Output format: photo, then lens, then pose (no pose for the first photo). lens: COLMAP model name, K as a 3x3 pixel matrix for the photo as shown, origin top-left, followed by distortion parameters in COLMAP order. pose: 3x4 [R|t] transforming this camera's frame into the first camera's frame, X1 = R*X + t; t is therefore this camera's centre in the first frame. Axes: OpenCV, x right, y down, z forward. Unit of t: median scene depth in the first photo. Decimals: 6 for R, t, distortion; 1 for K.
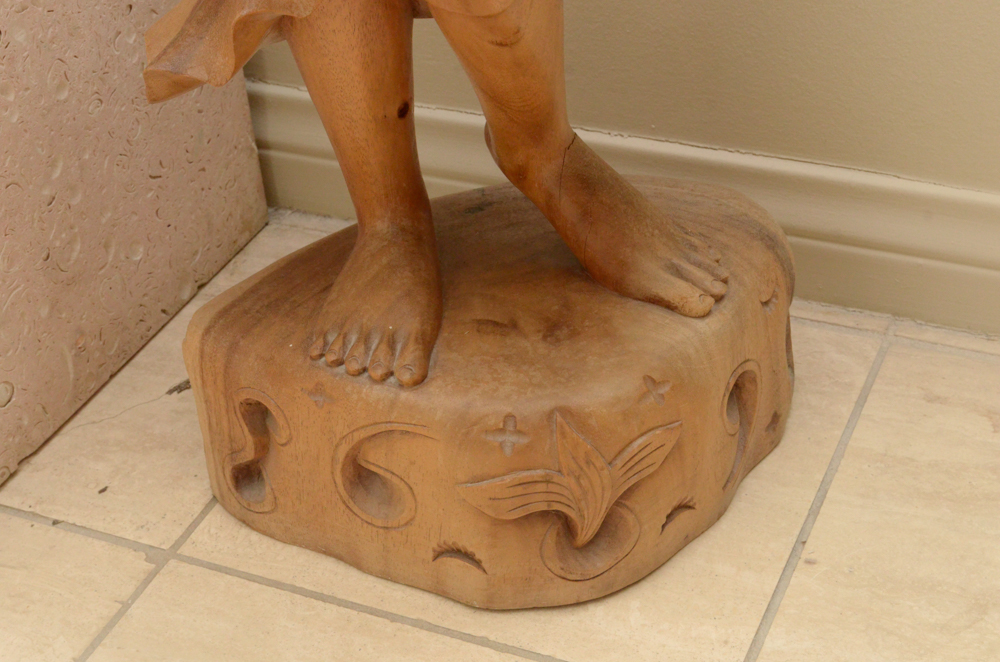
lens RADIAL K [[1690.6, 0, 499.4], [0, 1690.6, 327.9], [0, 0, 1]] dist [-0.055742, 0.000000]
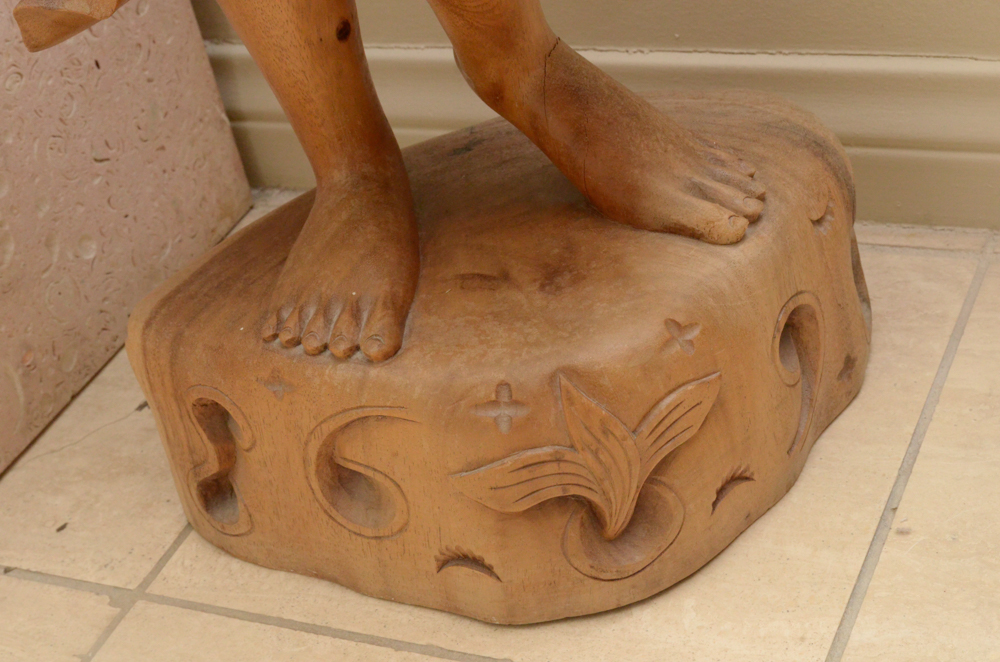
lens RADIAL K [[1832.8, 0, 483.6], [0, 1832.8, 321.1], [0, 0, 1]] dist [-0.045378, 0.000000]
pose [[0.991701, -0.101451, -0.078976, 0.061187], [0.100291, 0.994786, -0.018534, 0.032648], [0.080445, 0.010459, 0.996704, 0.103833]]
